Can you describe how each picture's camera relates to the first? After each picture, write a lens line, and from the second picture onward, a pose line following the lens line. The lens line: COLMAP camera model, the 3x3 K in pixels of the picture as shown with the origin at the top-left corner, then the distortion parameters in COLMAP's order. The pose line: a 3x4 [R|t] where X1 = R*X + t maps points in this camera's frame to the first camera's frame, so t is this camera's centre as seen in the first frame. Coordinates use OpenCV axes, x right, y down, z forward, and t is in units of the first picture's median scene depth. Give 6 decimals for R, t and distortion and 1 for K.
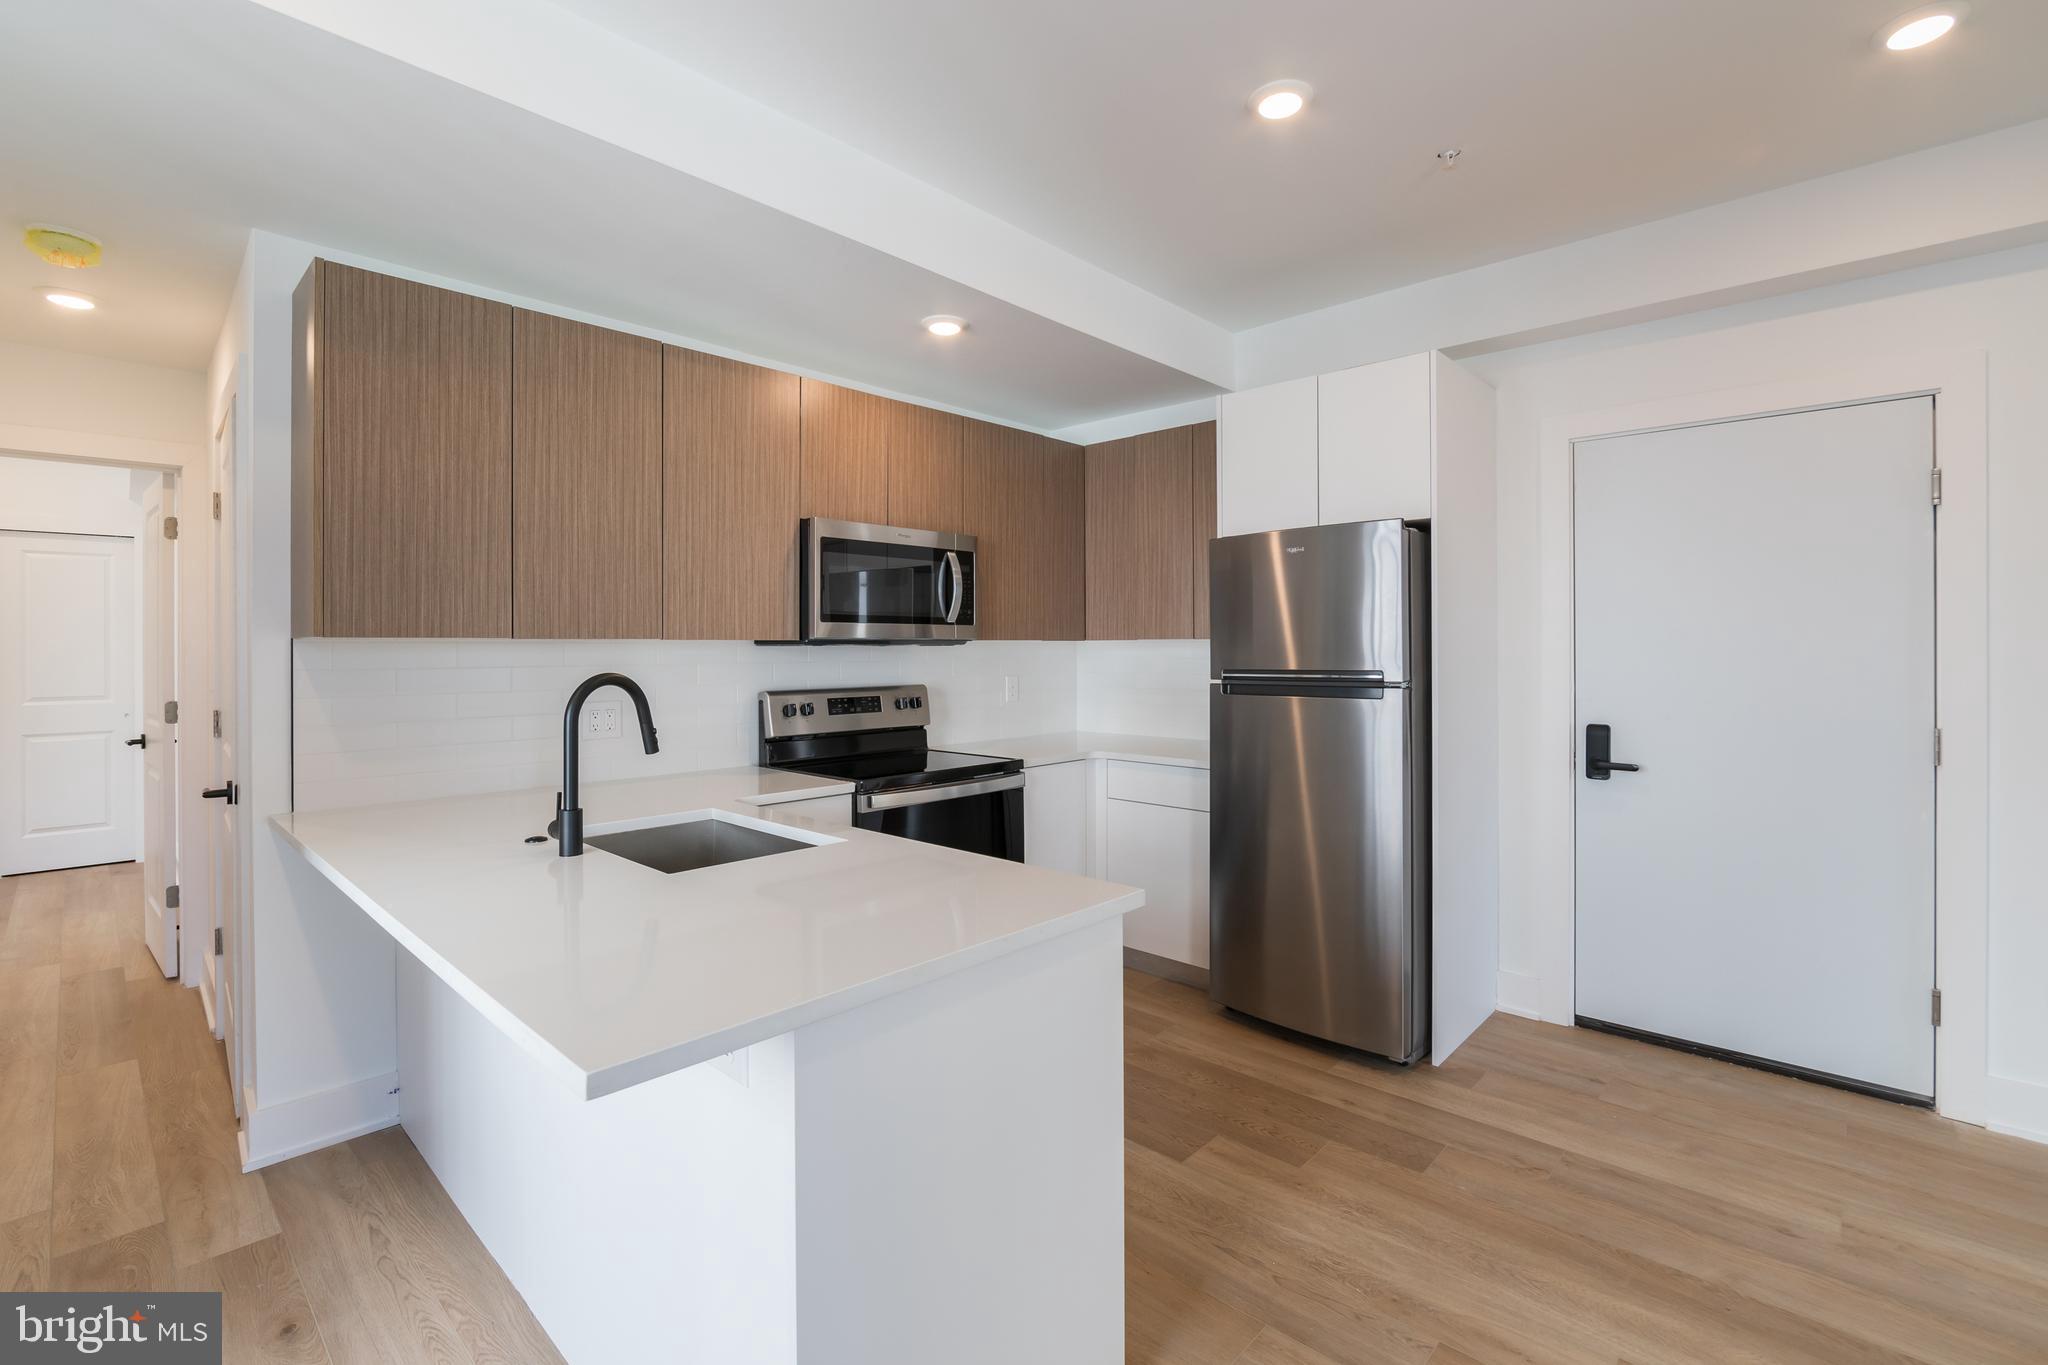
lens RADIAL K [[907.3, 0, 1030.1], [0, 907.3, 647.6], [0, 0, 1]] dist [-0.013093, 0.000308]
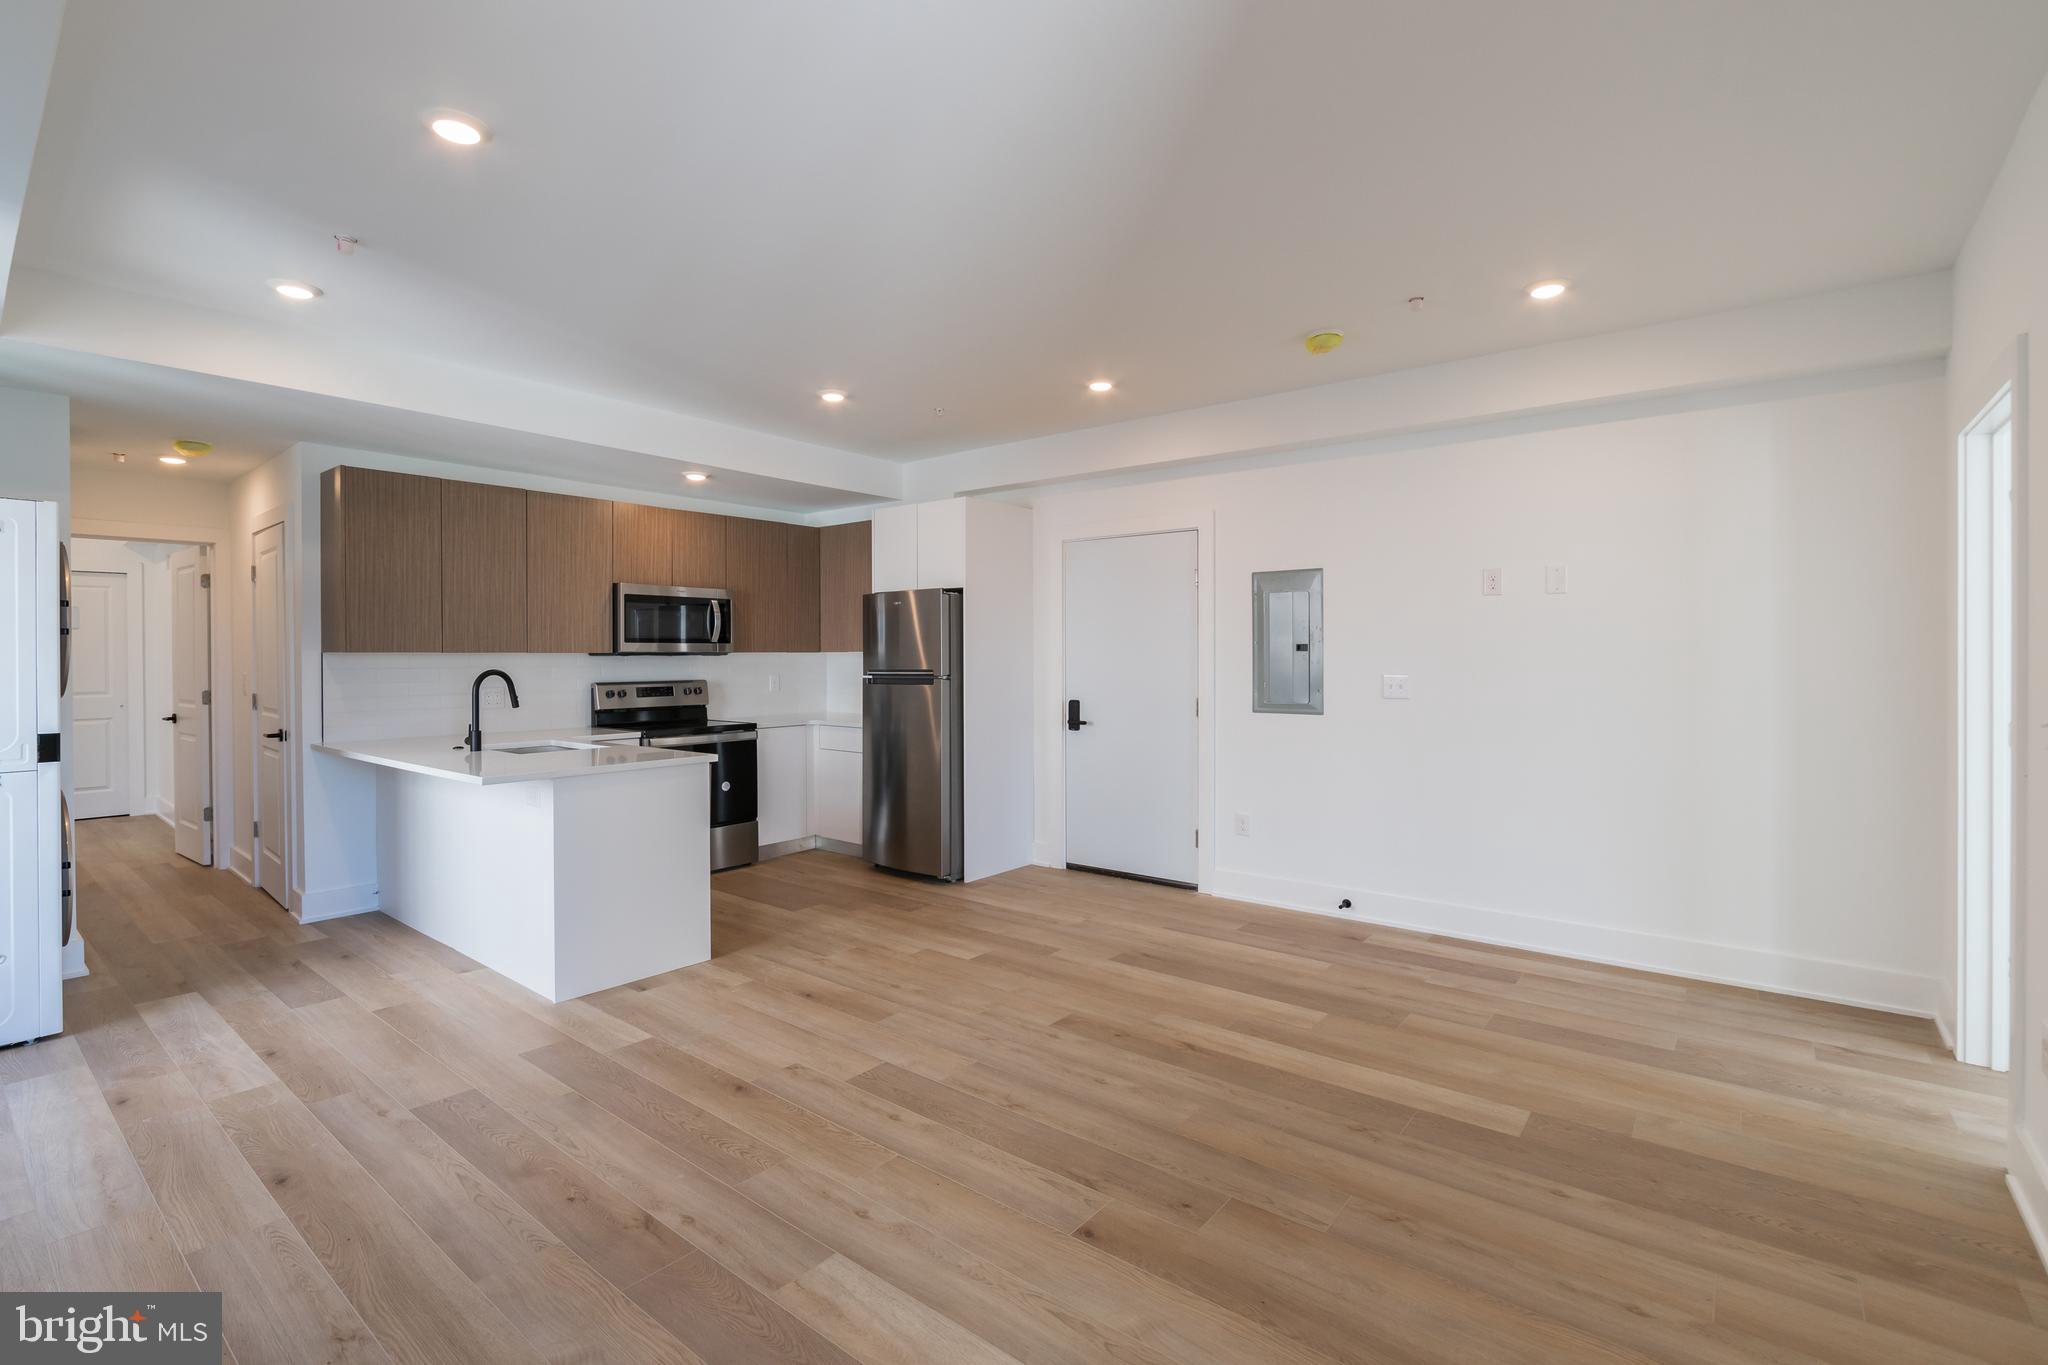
lens RADIAL K [[905.0, 0, 1051.2], [0, 905.0, 664.0], [0, 0, 1]] dist [-0.010853, 0.000030]
pose [[0.994745, 0.000311, 0.102381, 0.397755], [-0.001315, 0.999952, 0.009733, -0.004779], [-0.102373, -0.009817, 0.994698, -0.796006]]
